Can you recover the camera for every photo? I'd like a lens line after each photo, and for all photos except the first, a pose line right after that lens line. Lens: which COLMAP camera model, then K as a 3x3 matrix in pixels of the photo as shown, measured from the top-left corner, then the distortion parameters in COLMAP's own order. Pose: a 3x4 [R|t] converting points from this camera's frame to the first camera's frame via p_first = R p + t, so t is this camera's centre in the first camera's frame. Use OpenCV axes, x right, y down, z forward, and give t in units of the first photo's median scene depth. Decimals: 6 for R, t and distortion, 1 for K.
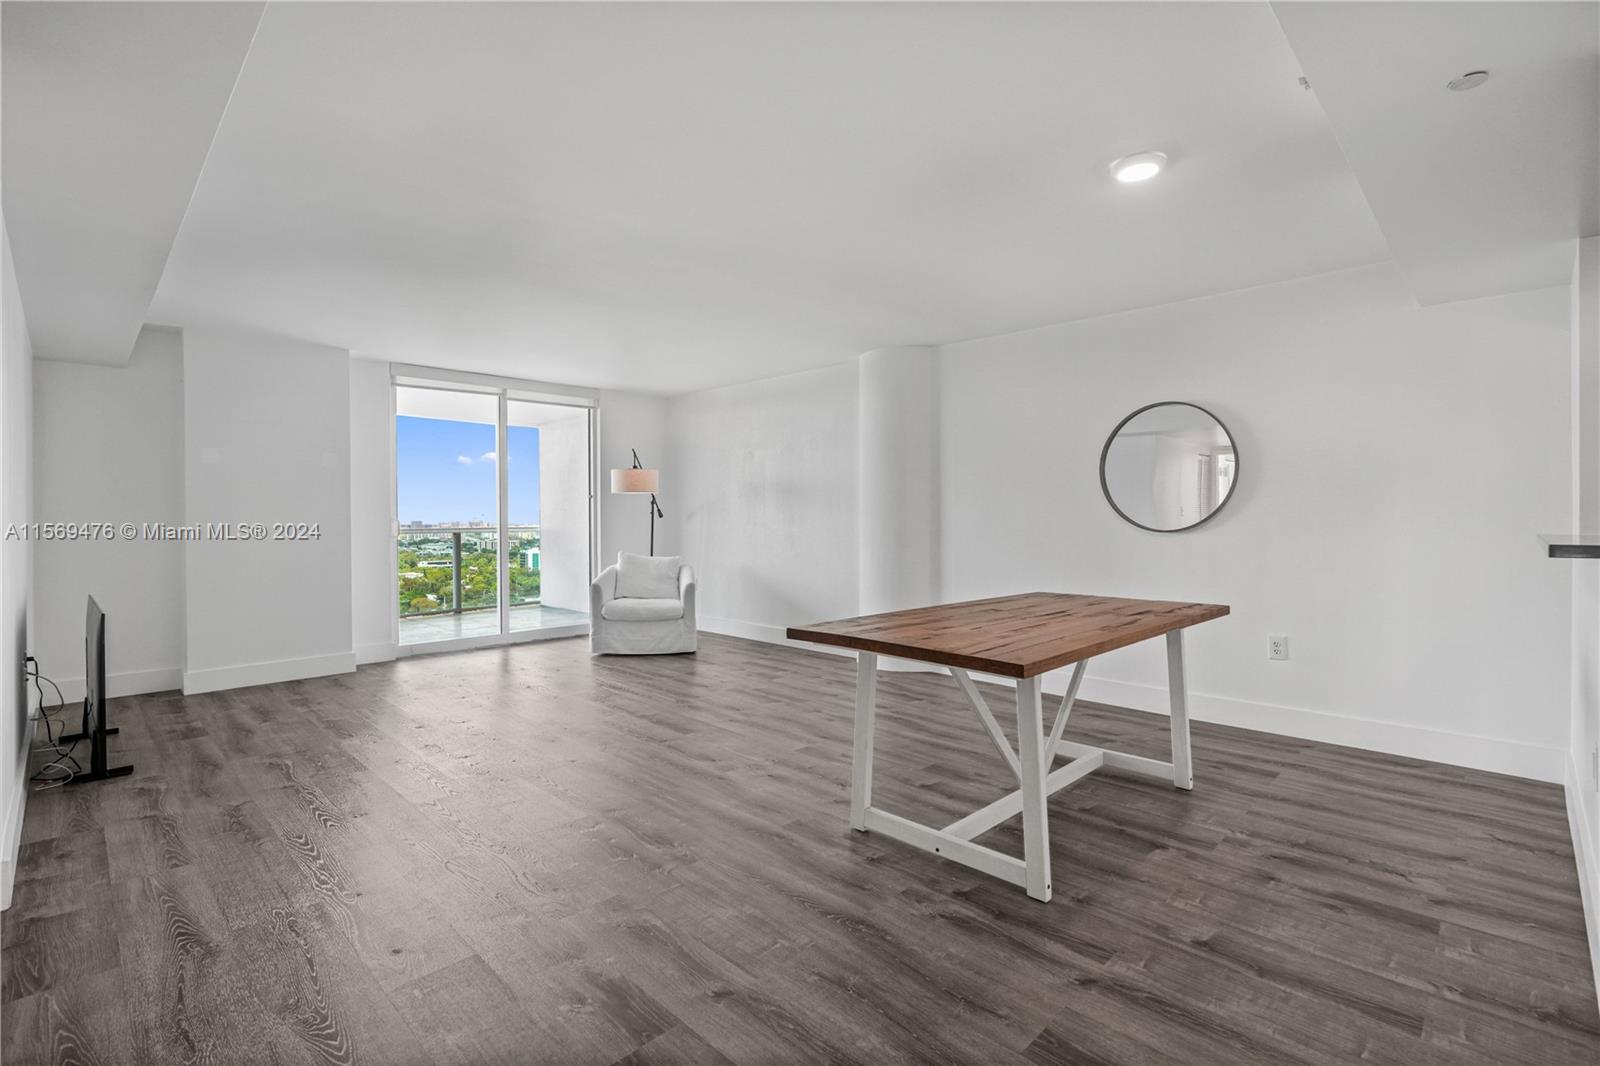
lens RADIAL K [[736.0, 0, 812.8], [0, 736.0, 521.8], [0, 0, 1]] dist [-0.004931, 0.000466]
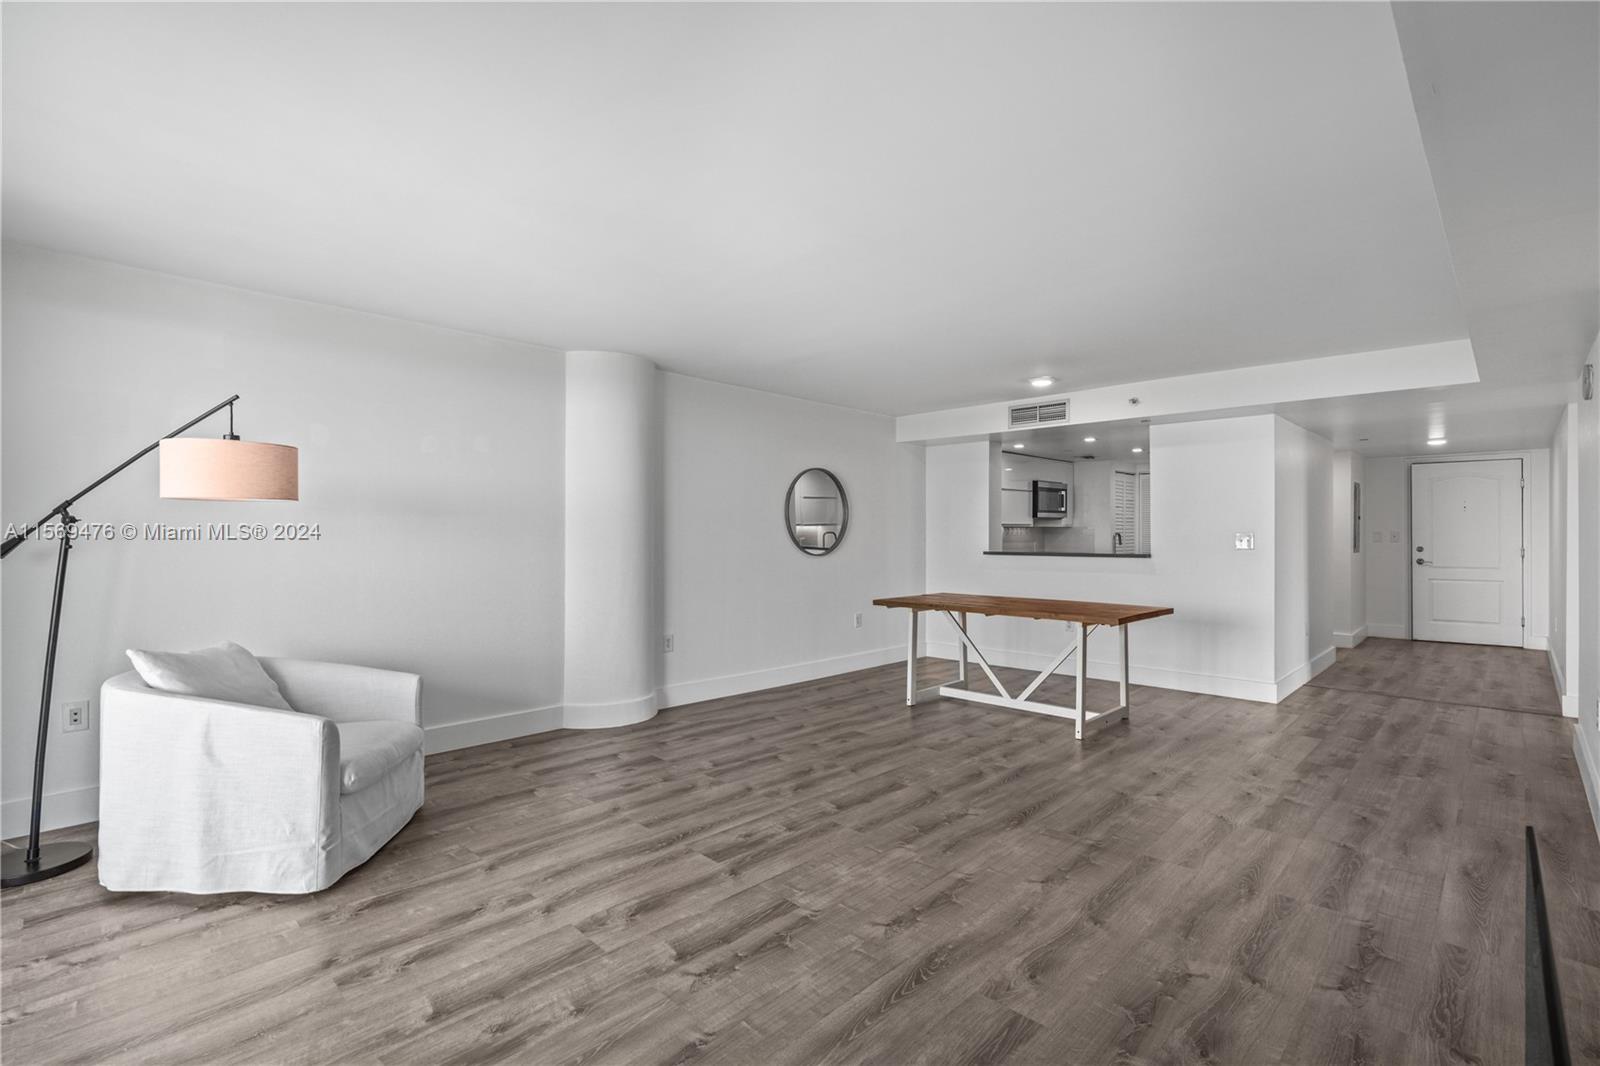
lens RADIAL K [[735.7, 0, 808.6], [0, 735.7, 532.1], [0, 0, 1]] dist [-0.002690, 0.000402]
pose [[-0.008452, 0.005125, 0.999951, -1.299358], [0.003654, 0.999980, -0.005094, -0.033661], [-0.999958, 0.003611, -0.008471, 1.327874]]
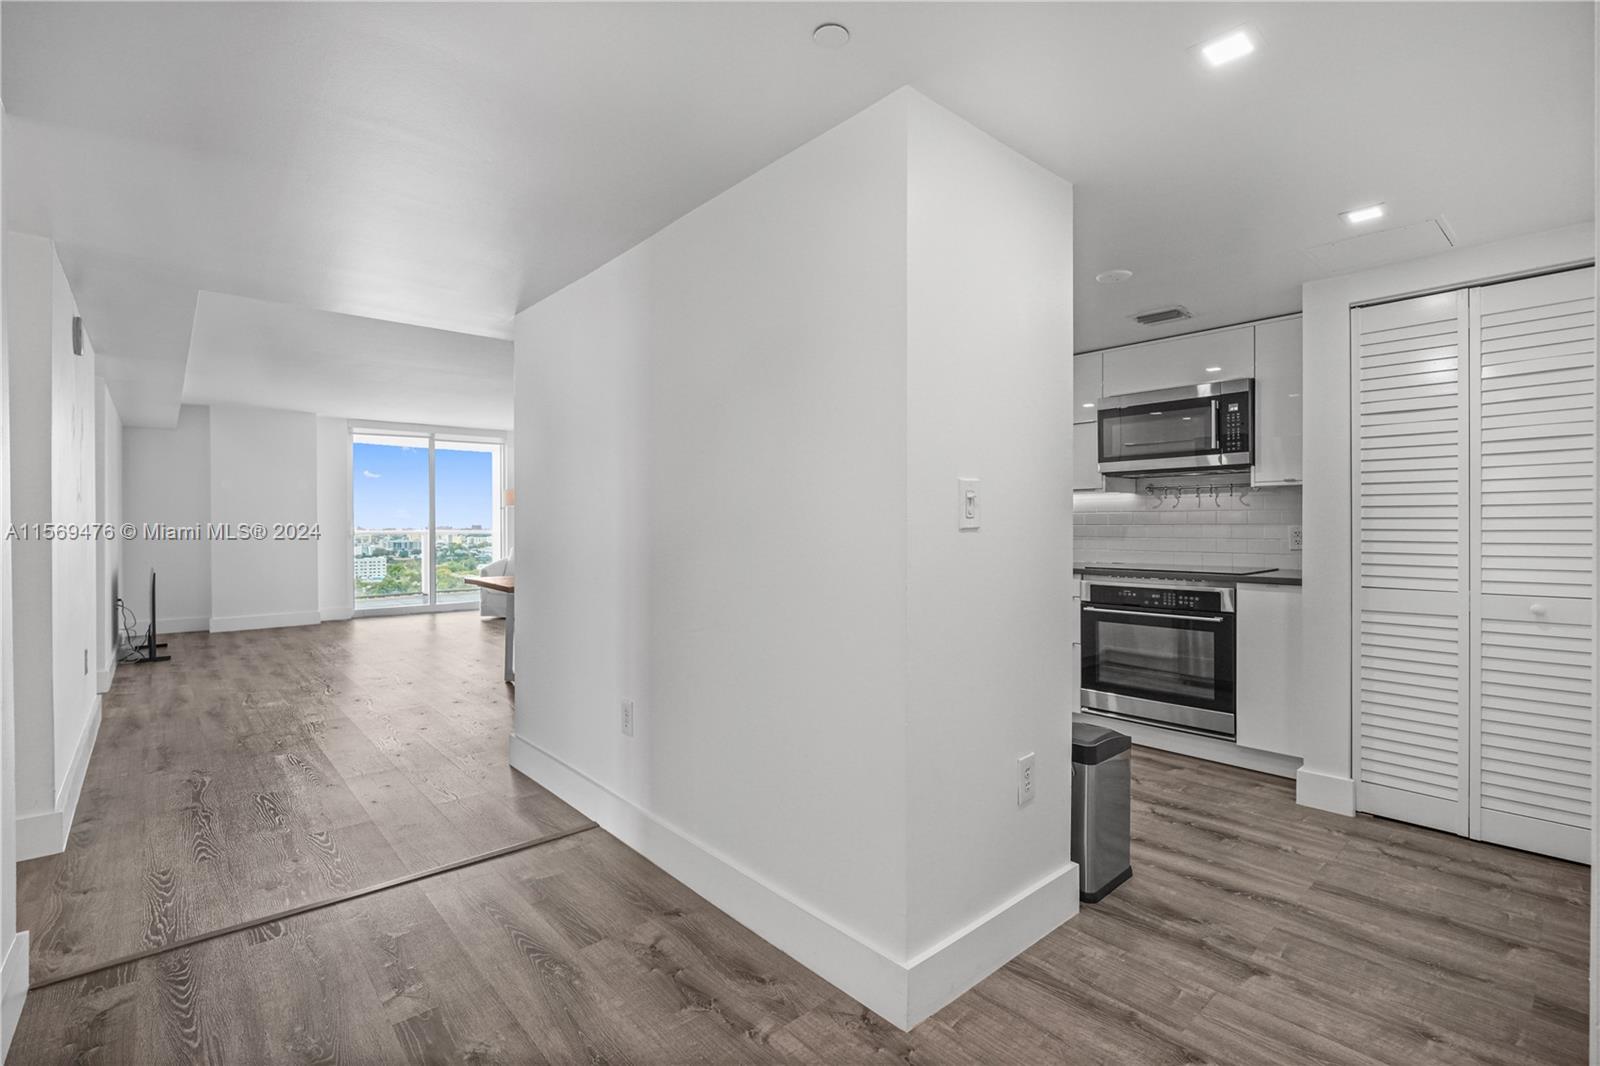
lens RADIAL K [[735.7, 0, 808.6], [0, 735.7, 532.1], [0, 0, 1]] dist [-0.002690, 0.000402]
pose [[0.997496, 0.001716, -0.070708, 0.819601], [-0.001190, 0.999971, 0.007484, -0.000473], [0.070719, -0.007381, 0.997469, -0.744114]]
